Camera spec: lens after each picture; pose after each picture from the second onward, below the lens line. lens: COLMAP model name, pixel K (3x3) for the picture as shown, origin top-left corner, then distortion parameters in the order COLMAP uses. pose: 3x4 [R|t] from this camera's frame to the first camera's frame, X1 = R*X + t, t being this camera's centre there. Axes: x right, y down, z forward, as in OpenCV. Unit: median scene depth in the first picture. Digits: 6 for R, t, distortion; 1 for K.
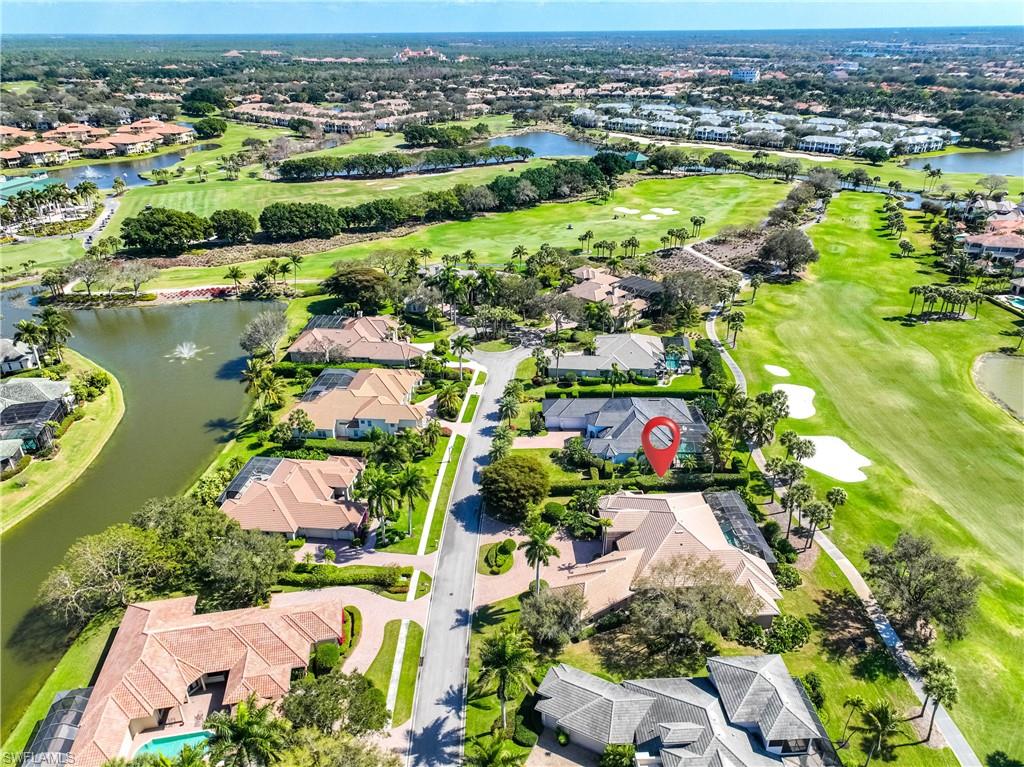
lens RADIAL K [[723.5, 0, 511.1], [0, 723.5, 381.1], [0, 0, 1]] dist [-0.002858, 0.020787]
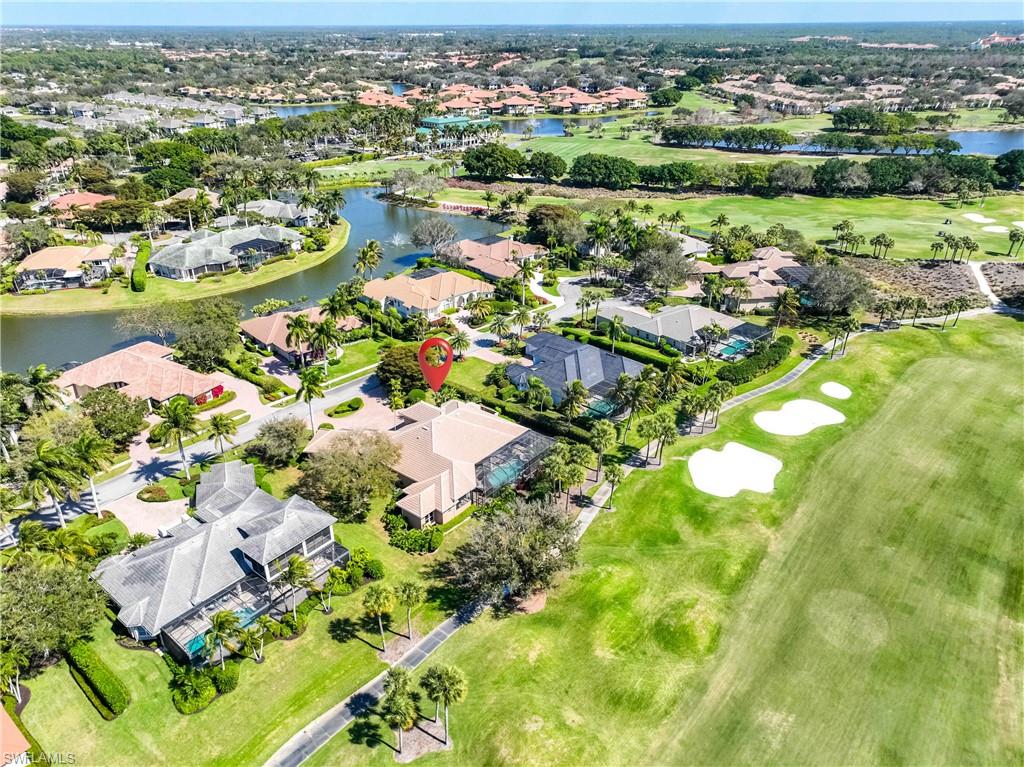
lens RADIAL K [[723.5, 0, 511.4], [0, 723.5, 386.0], [0, 0, 1]] dist [-0.002858, 0.020787]
pose [[0.743076, 0.305687, -0.595310, 0.439578], [-0.295529, 0.948028, 0.117921, -0.005835], [0.600418, 0.088307, 0.794796, 0.107357]]
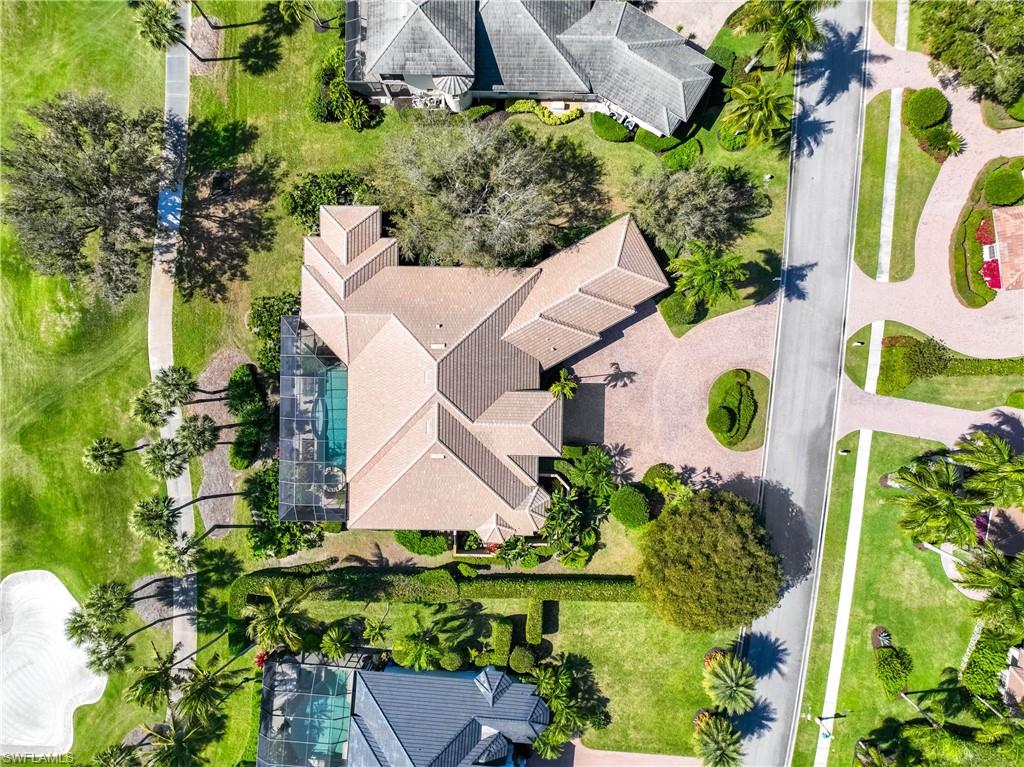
lens RADIAL K [[723.5, 0, 510.9], [0, 723.5, 383.0], [0, 0, 1]] dist [-0.002858, 0.020787]
pose [[-0.997739, -0.066239, 0.011350, 0.079756], [0.040194, -0.452809, 0.890701, -0.139711], [-0.053860, 0.889144, 0.454447, 0.360813]]
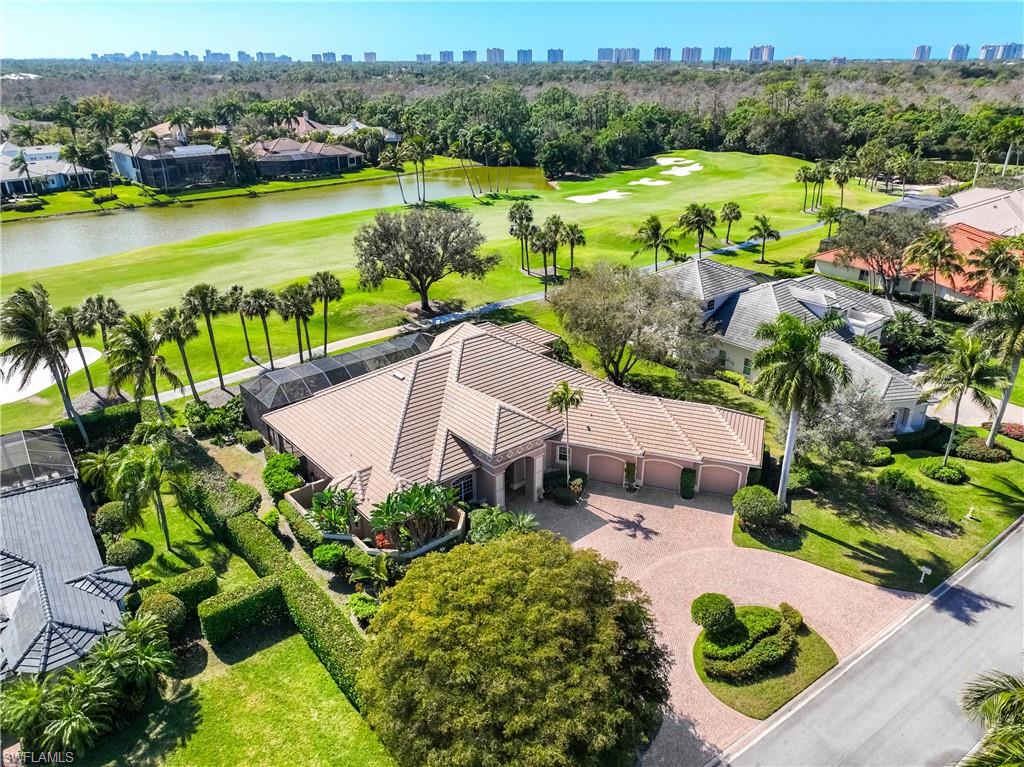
lens RADIAL K [[723.5, 0, 510.7], [0, 723.5, 384.8], [0, 0, 1]] dist [-0.002858, 0.020787]
pose [[-0.601765, -0.319949, 0.731787, -0.077125], [0.363797, 0.705874, 0.607778, -0.038680], [-0.711007, 0.631961, -0.308374, 0.551867]]
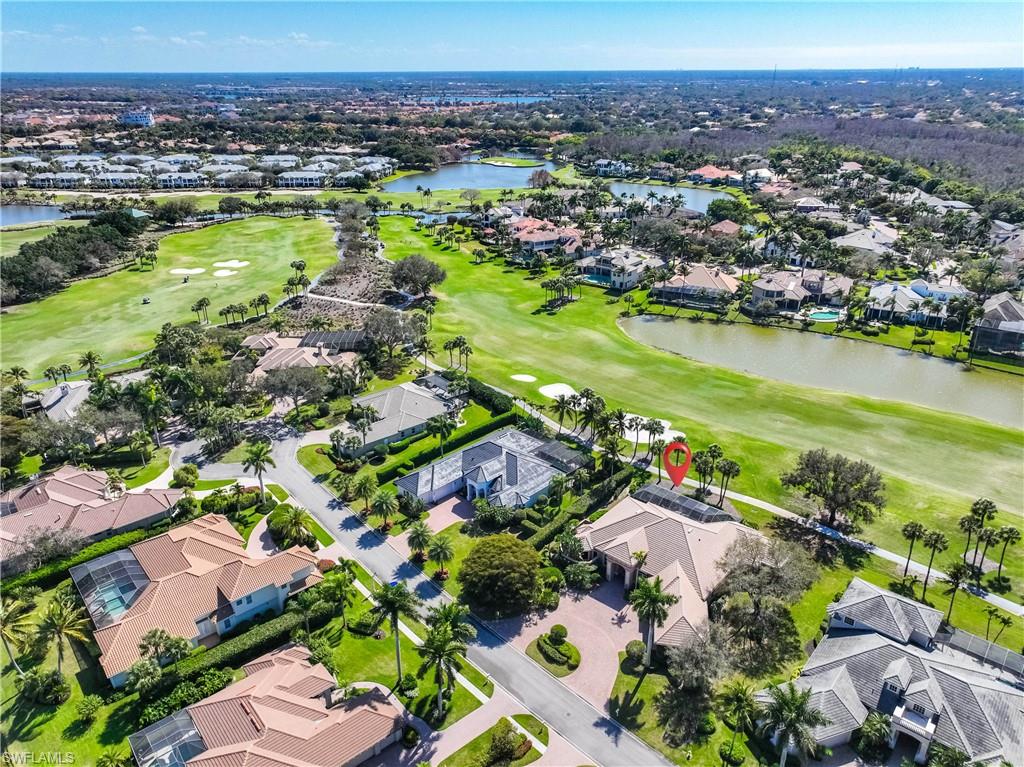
lens RADIAL K [[723.5, 0, 514.6], [0, 723.5, 383.3], [0, 0, 1]] dist [-0.002858, 0.020787]
pose [[0.687072, -0.286380, 0.667772, -0.271276], [0.317981, 0.944879, 0.078048, -0.072471], [-0.653315, 0.158714, 0.740263, 0.168602]]
